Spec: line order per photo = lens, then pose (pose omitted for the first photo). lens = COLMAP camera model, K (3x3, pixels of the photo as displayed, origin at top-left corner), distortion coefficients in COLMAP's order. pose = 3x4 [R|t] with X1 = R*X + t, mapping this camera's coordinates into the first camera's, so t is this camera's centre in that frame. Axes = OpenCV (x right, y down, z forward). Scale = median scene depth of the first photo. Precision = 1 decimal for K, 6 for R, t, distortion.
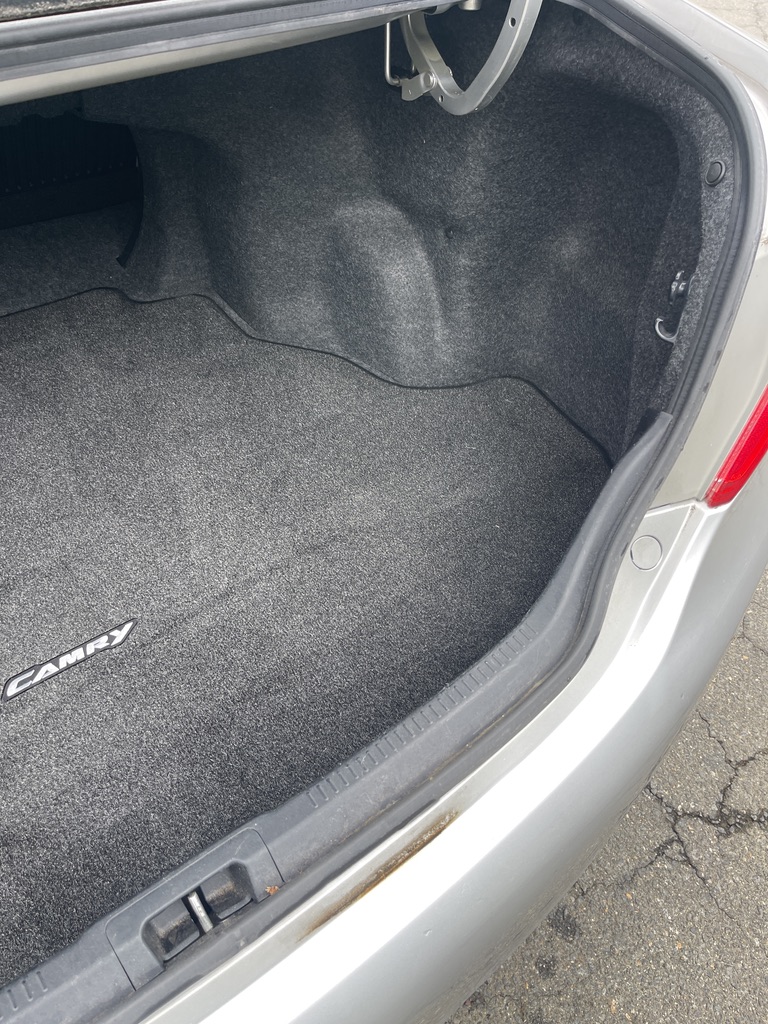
lens RADIAL K [[787.5, 0, 378.1], [0, 787.5, 517.9], [0, 0, 1]] dist [0.036666, -0.008074]
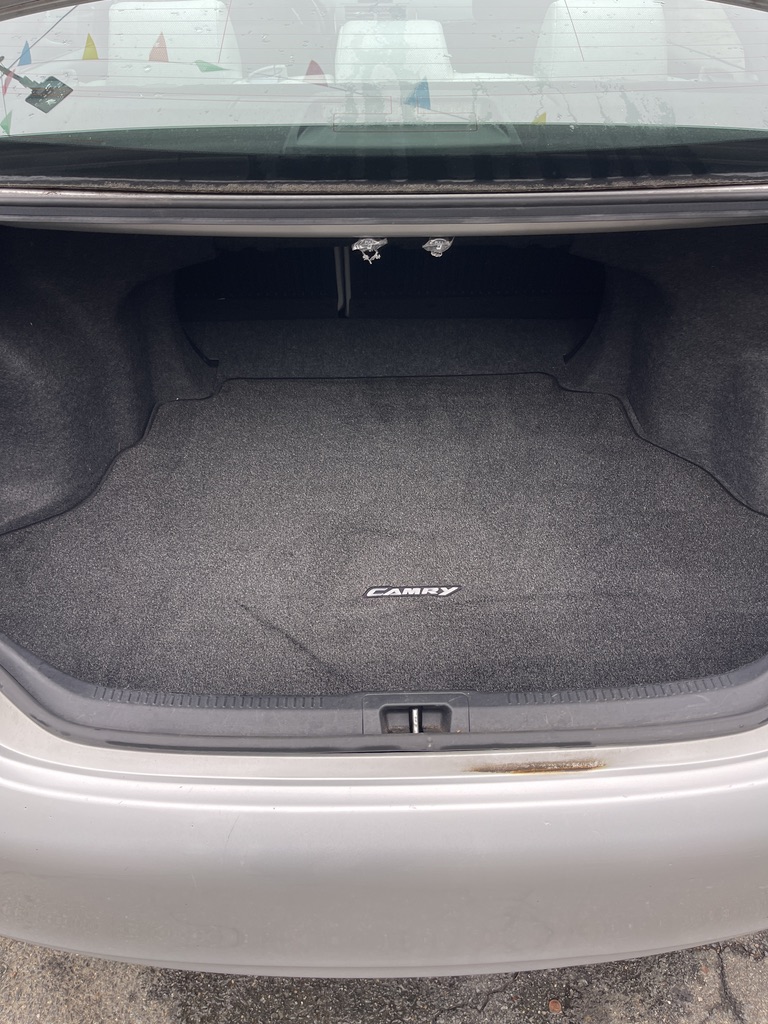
lens RADIAL K [[787.5, 0, 378.1], [0, 787.5, 517.9], [0, 0, 1]] dist [0.036666, -0.008074]
pose [[0.812031, 0.318521, -0.489030, 0.172866], [-0.386489, 0.921353, -0.041656, 0.107064], [0.437301, 0.222831, 0.871272, -0.237140]]
